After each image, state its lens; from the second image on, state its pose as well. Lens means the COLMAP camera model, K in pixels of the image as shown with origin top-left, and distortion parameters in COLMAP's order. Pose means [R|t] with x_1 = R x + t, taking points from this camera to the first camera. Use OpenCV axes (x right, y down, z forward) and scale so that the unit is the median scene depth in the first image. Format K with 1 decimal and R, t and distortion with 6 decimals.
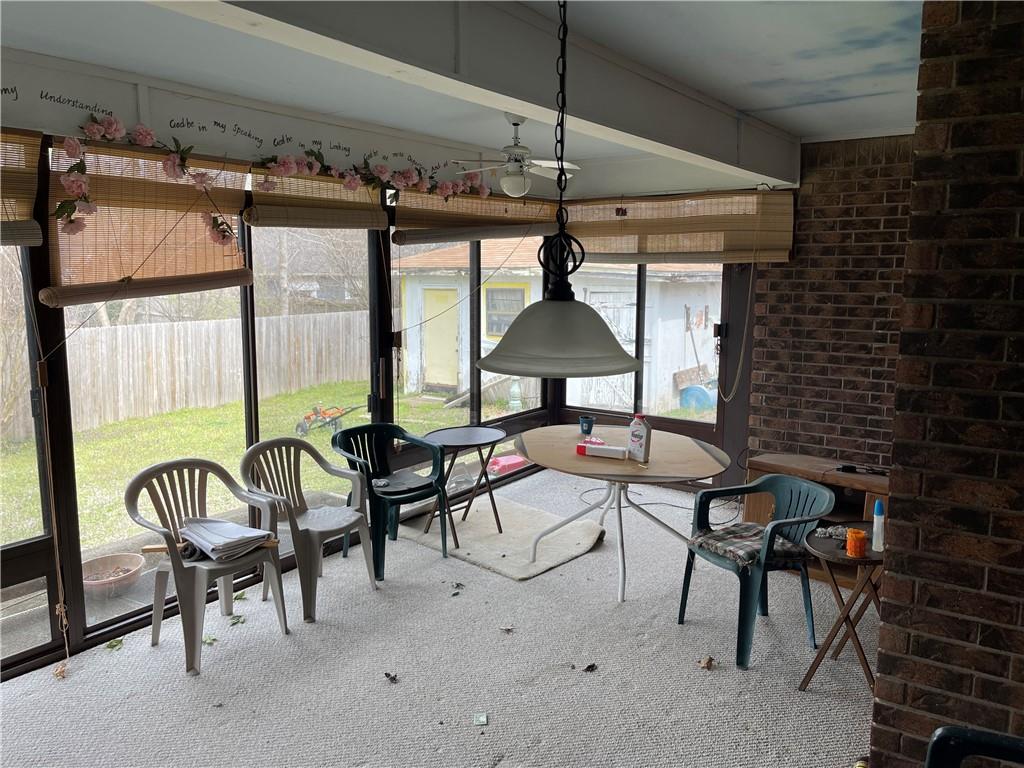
lens RADIAL K [[767.0, 0, 510.7], [0, 767.0, 382.2], [0, 0, 1]] dist [0.042485, -0.035120]
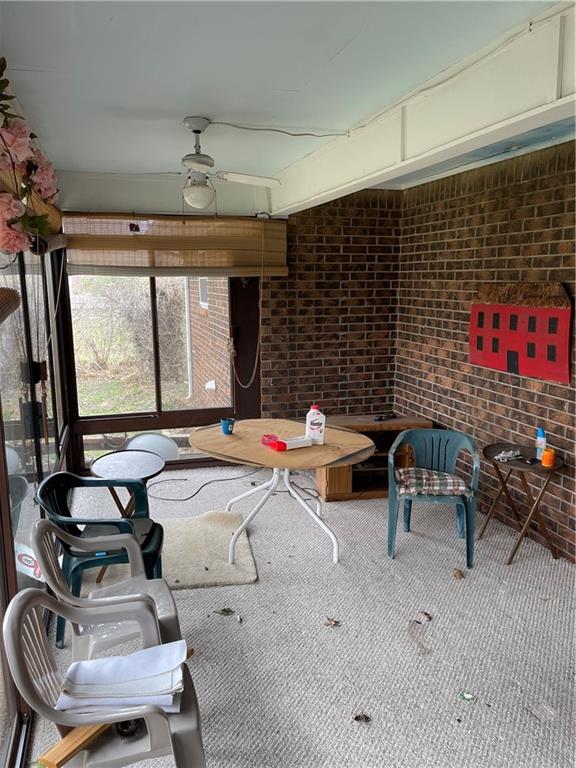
lens RADIAL K [[575.2, 0, 280.2], [0, 575.2, 401.6], [0, 0, 1]] dist [0.042485, -0.035120]
pose [[0.620173, -0.169279, 0.765983, -0.442695], [0.119895, 0.985422, 0.120702, -0.064312], [-0.775249, 0.016981, 0.631428, 0.390252]]
